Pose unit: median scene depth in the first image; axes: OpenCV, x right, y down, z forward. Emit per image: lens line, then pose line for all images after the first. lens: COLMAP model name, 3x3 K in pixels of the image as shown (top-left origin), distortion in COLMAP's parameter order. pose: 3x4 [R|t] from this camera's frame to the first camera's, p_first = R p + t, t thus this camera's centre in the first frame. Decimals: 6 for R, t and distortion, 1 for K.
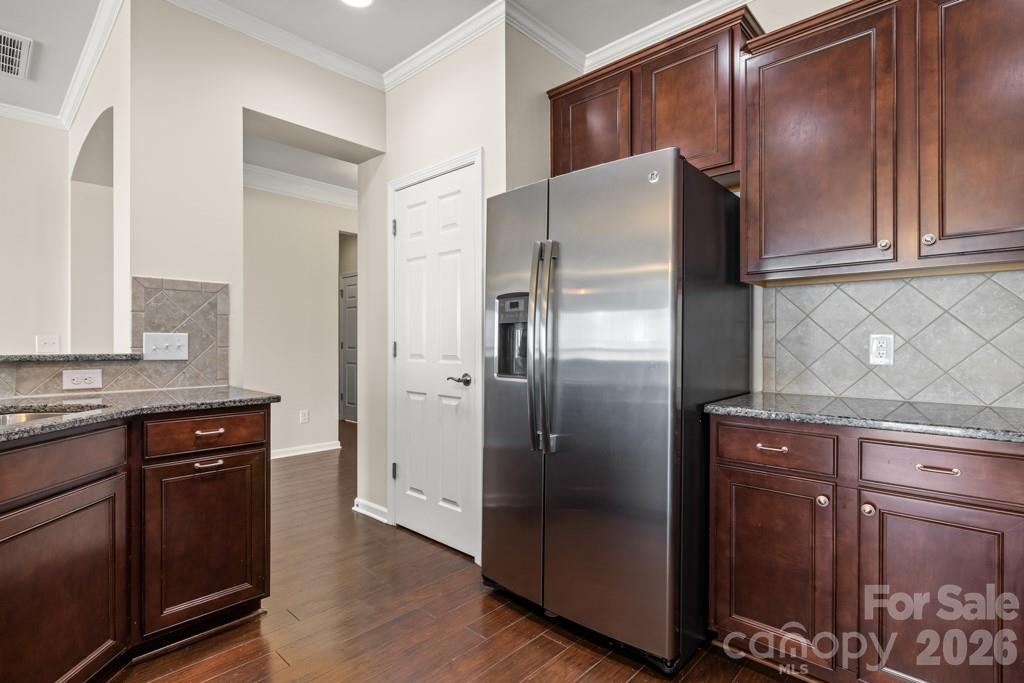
lens RADIAL K [[494.2, 0, 513.1], [0, 494.2, 341.2], [0, 0, 1]] dist [-0.002929, -0.000687]
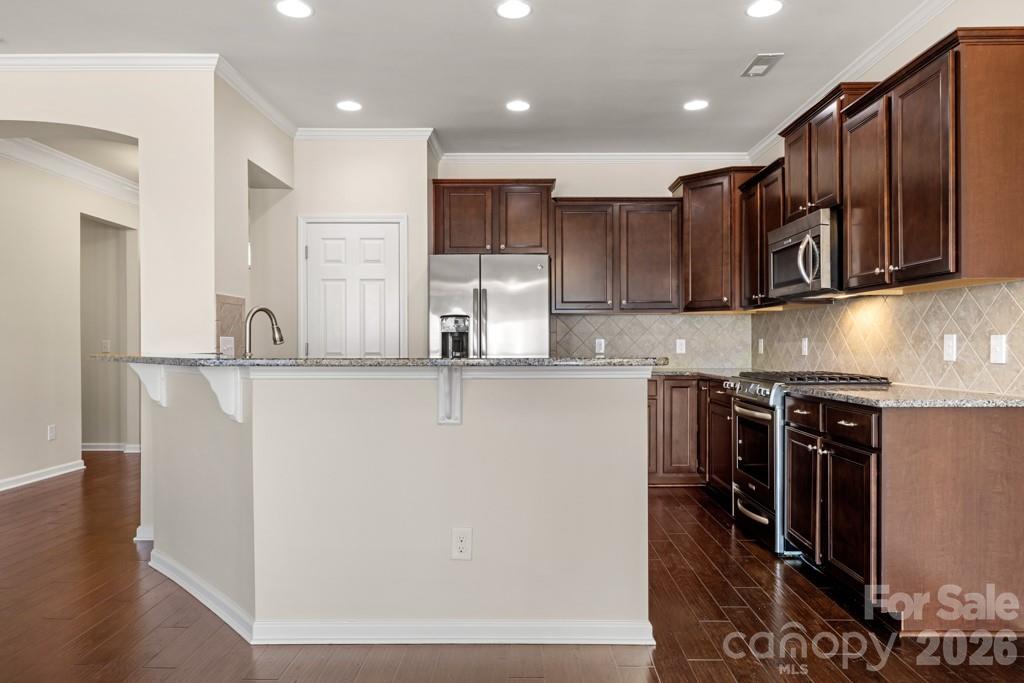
lens RADIAL K [[667.6, 0, 517.5], [0, 667.6, 341.5], [0, 0, 1]] dist [0.001893, 0.000474]
pose [[0.734082, -0.001971, 0.679058, -2.911849], [0.000148, 0.999996, 0.002742, -0.022786], [-0.679061, -0.001913, 0.734080, -1.774996]]
